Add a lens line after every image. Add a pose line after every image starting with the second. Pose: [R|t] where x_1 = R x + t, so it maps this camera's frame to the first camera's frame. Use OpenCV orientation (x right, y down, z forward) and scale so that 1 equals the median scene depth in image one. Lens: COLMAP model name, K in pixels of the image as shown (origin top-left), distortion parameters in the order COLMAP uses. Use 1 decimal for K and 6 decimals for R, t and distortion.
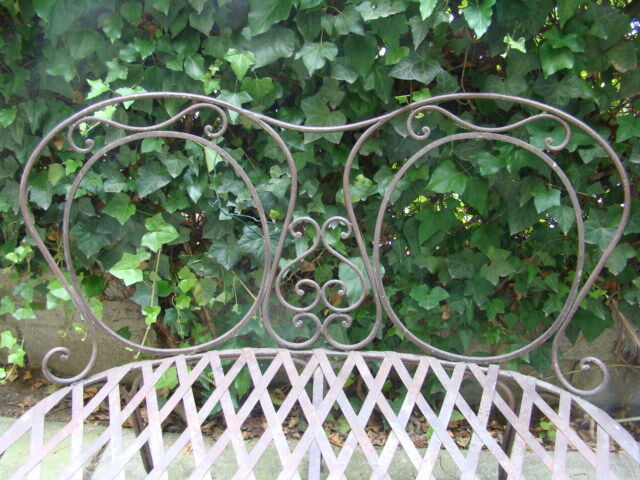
lens RADIAL K [[596.0, 0, 321.9], [0, 596.0, 242.6], [0, 0, 1]] dist [-0.133002, 0.000000]
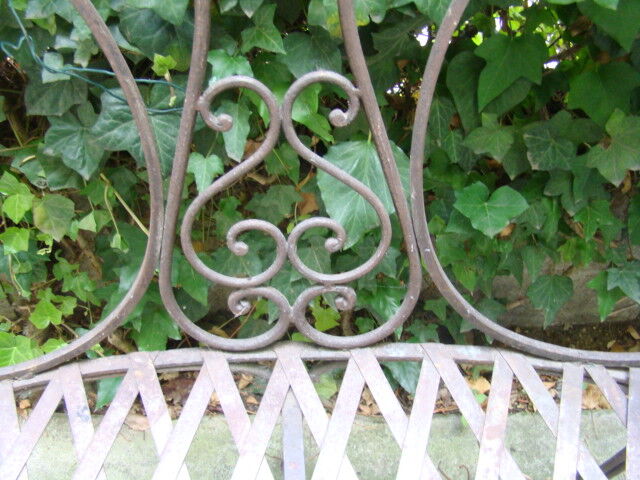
lens RADIAL K [[596.0, 0, 317.6], [0, 596.0, 240.9], [0, 0, 1]] dist [-0.133002, 0.000000]
pose [[0.995366, -0.061480, 0.073932, -0.010854], [0.033677, 0.943081, 0.330853, -0.063133], [-0.090064, -0.326830, 0.940782, 0.574060]]
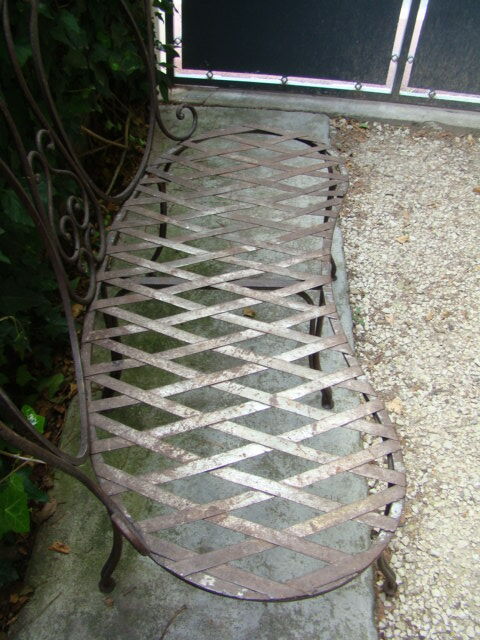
lens RADIAL K [[596.0, 0, 240.8], [0, 596.0, 318.9], [0, 0, 1]] dist [-0.133002, 0.000000]
pose [[-0.047147, -0.722778, 0.689470, -0.671547], [0.445073, 0.602733, 0.662286, -0.271194], [-0.894252, 0.338089, 0.293272, 0.577753]]
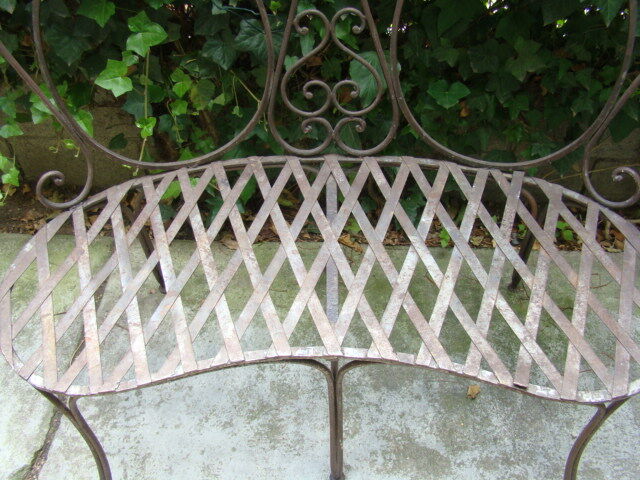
lens RADIAL K [[596.0, 0, 319.4], [0, 596.0, 242.9], [0, 0, 1]] dist [-0.133002, 0.000000]
pose [[0.999538, -0.029598, -0.006869, -0.020025], [0.030051, 0.929572, 0.367414, -0.036427], [-0.004489, -0.367451, 0.930032, 0.084573]]
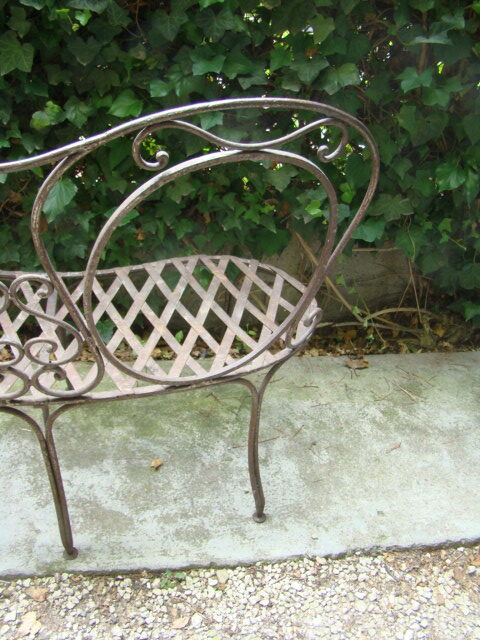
lens RADIAL K [[596.0, 0, 235.4], [0, 596.0, 316.5], [0, 0, 1]] dist [-0.133002, 0.000000]
pose [[0.971103, -0.053404, 0.232609, 0.130614], [0.028087, 0.993443, 0.110825, 0.179757], [-0.237003, -0.101089, 0.966235, -0.179746]]
